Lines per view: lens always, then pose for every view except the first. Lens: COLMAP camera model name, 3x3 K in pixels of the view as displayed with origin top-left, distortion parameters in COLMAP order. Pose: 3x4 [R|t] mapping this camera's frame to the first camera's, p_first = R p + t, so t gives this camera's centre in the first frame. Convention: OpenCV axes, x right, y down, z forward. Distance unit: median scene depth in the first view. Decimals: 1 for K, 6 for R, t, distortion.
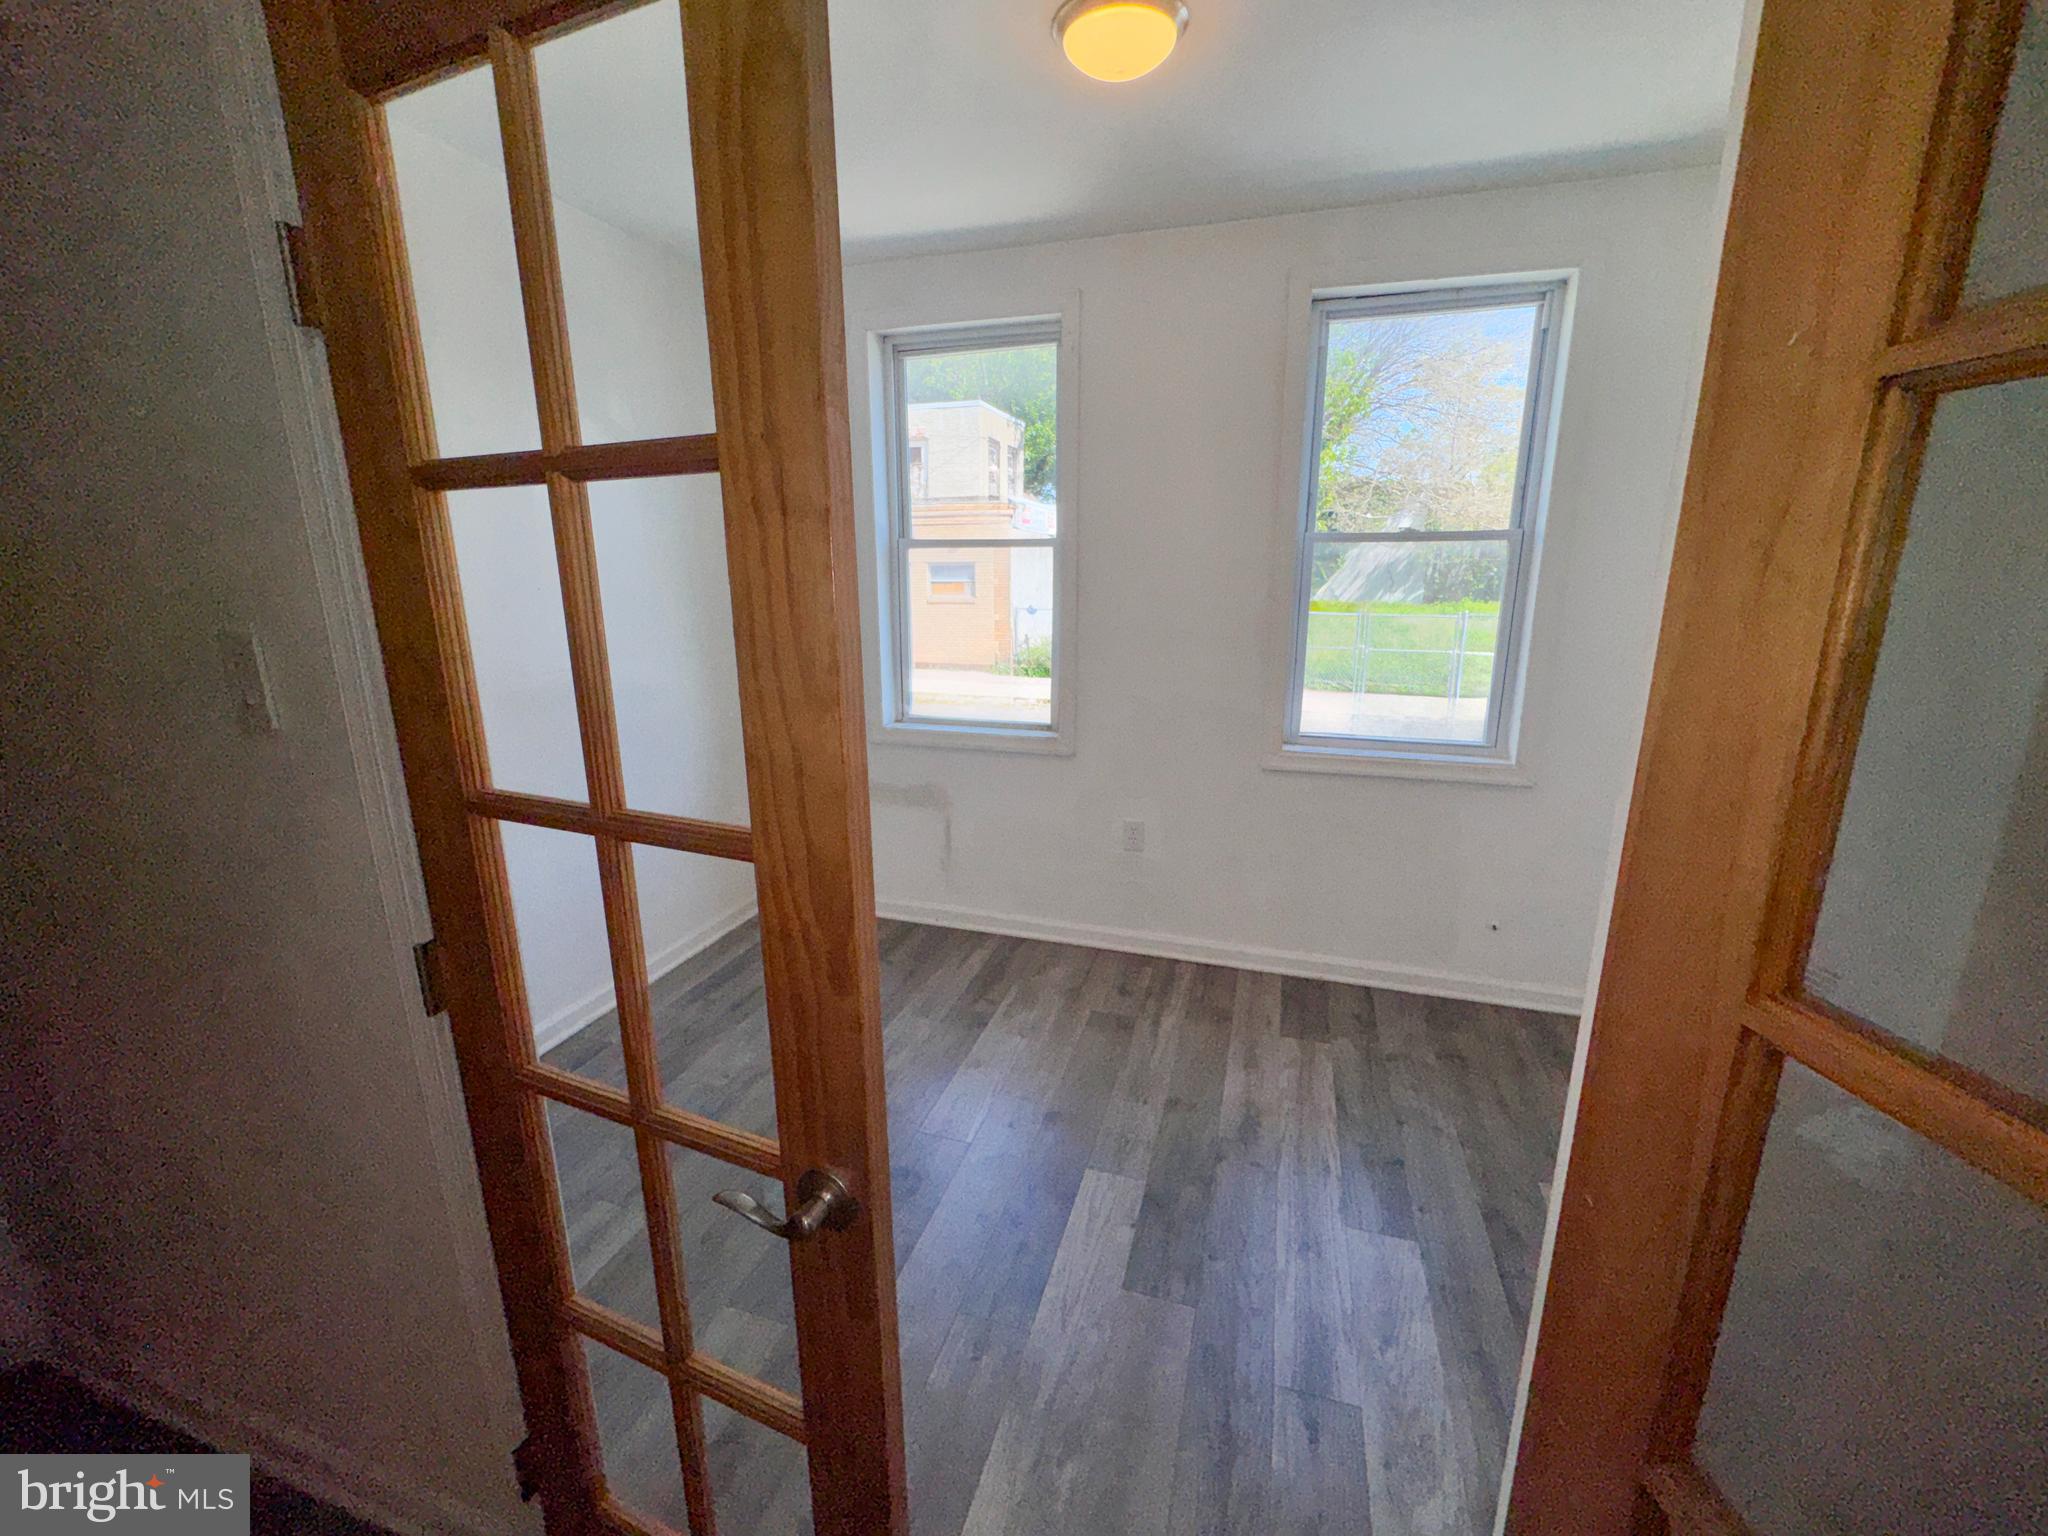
lens RADIAL K [[840.8, 0, 1020.3], [0, 840.8, 768.8], [0, 0, 1]] dist [-0.004375, 0.000008]
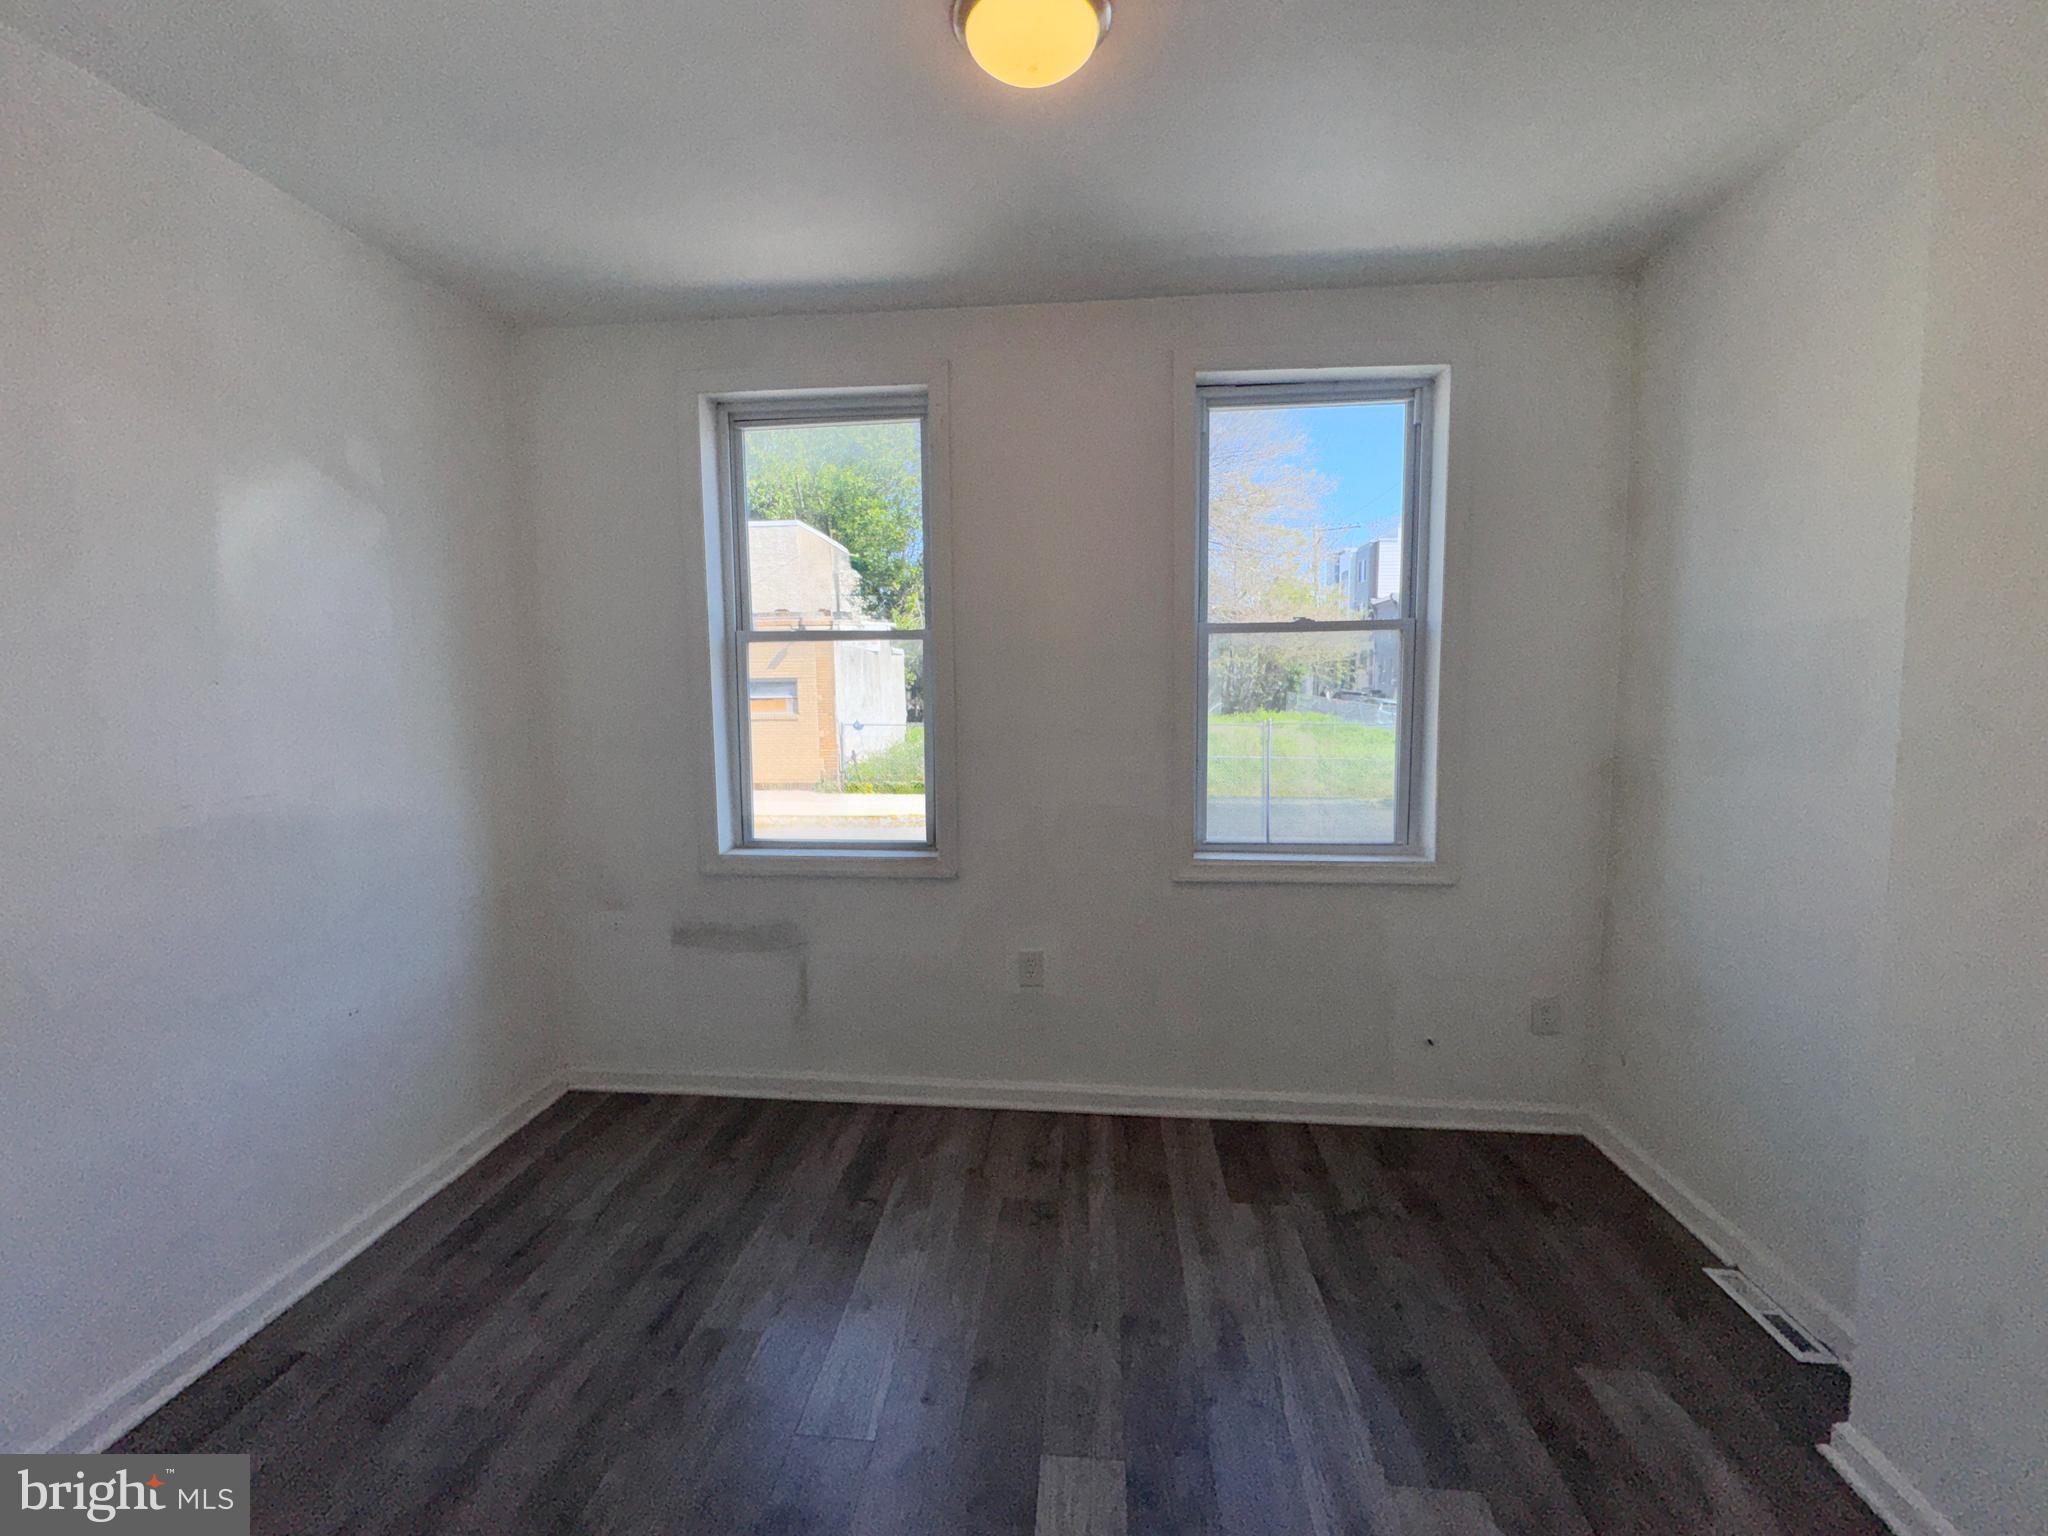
lens RADIAL K [[840.8, 0, 1020.3], [0, 840.8, 768.8], [0, 0, 1]] dist [-0.004375, 0.000008]
pose [[0.977409, -0.028332, 0.209451, -0.053088], [0.056664, 0.989823, -0.130536, -0.011108], [-0.203622, 0.139455, 0.969067, 0.161073]]
